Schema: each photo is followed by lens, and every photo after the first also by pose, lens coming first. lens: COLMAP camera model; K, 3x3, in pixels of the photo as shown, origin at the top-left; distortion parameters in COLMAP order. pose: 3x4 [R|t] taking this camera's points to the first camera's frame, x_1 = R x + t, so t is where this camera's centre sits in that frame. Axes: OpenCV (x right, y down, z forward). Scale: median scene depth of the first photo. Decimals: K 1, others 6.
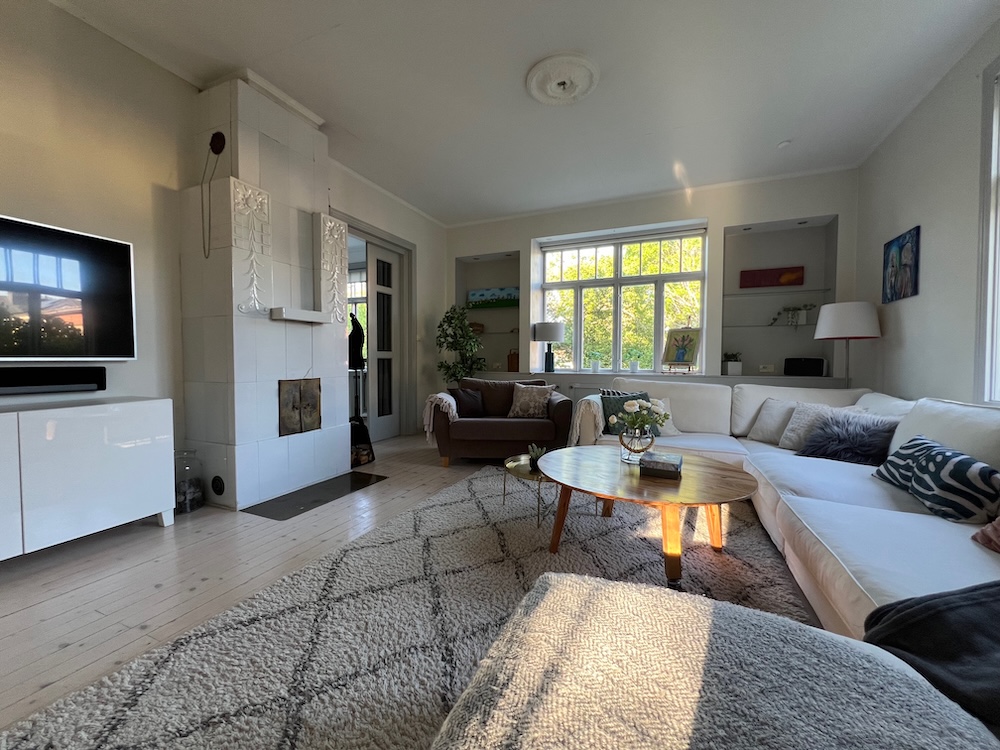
lens RADIAL K [[394.9, 0, 500.0], [0, 394.9, 375.0], [0, 0, 1]] dist [-0.002962, -0.000257]
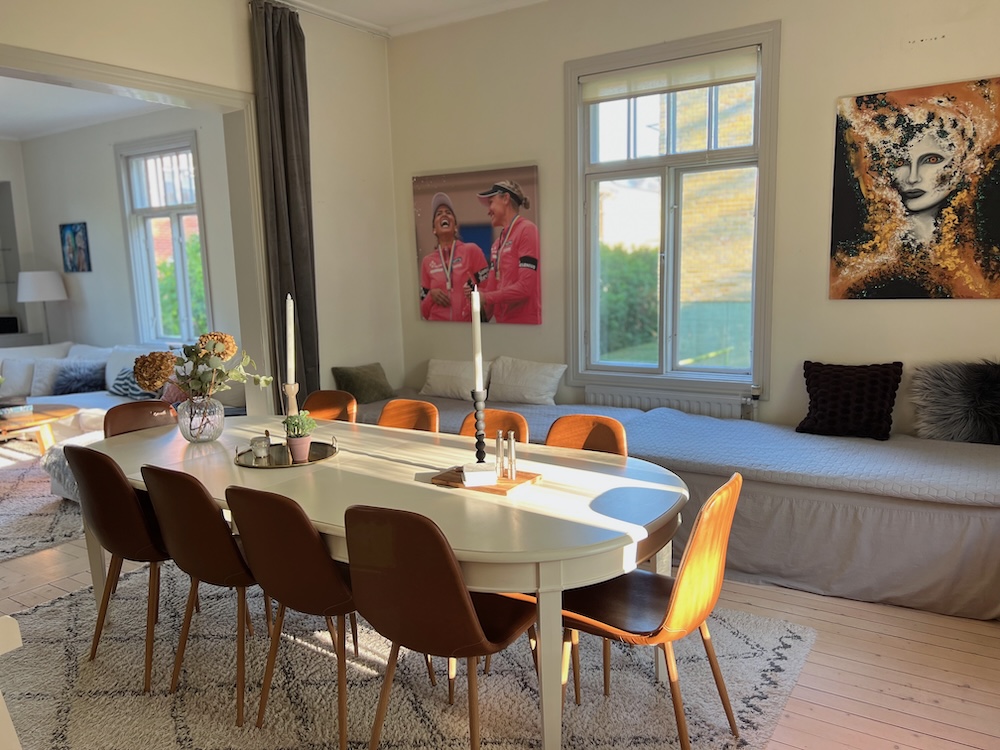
lens RADIAL K [[769.6, 0, 500.0], [0, 769.6, 375.0], [0, 0, 1]] dist [0.048632, 0.000966]
pose [[0.170223, -0.153900, 0.973313, -1.359619], [0.068751, 0.987177, 0.144068, -0.131672], [-0.983004, 0.042392, 0.178621, -0.851748]]
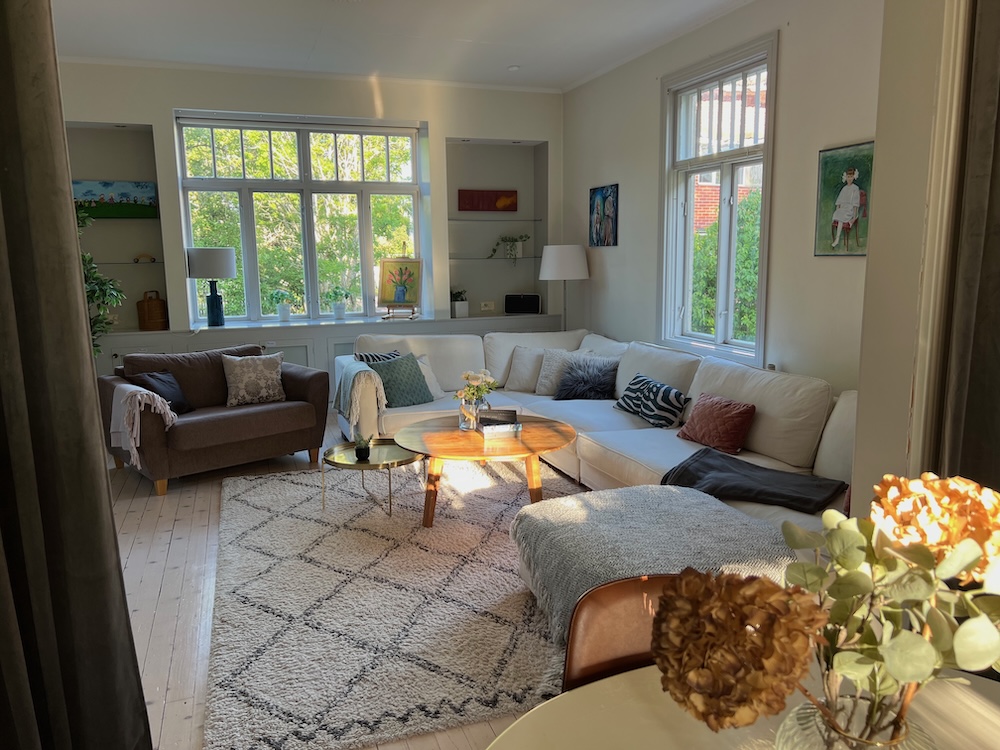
lens RADIAL K [[746.4, 0, 500.0], [0, 746.4, 375.0], [0, 0, 1]] dist [0.023593, -0.007390]
pose [[0.726724, -0.125498, 0.675368, -0.646973], [0.040862, 0.989326, 0.139869, -0.139561], [-0.685713, -0.074050, 0.724096, -0.337927]]
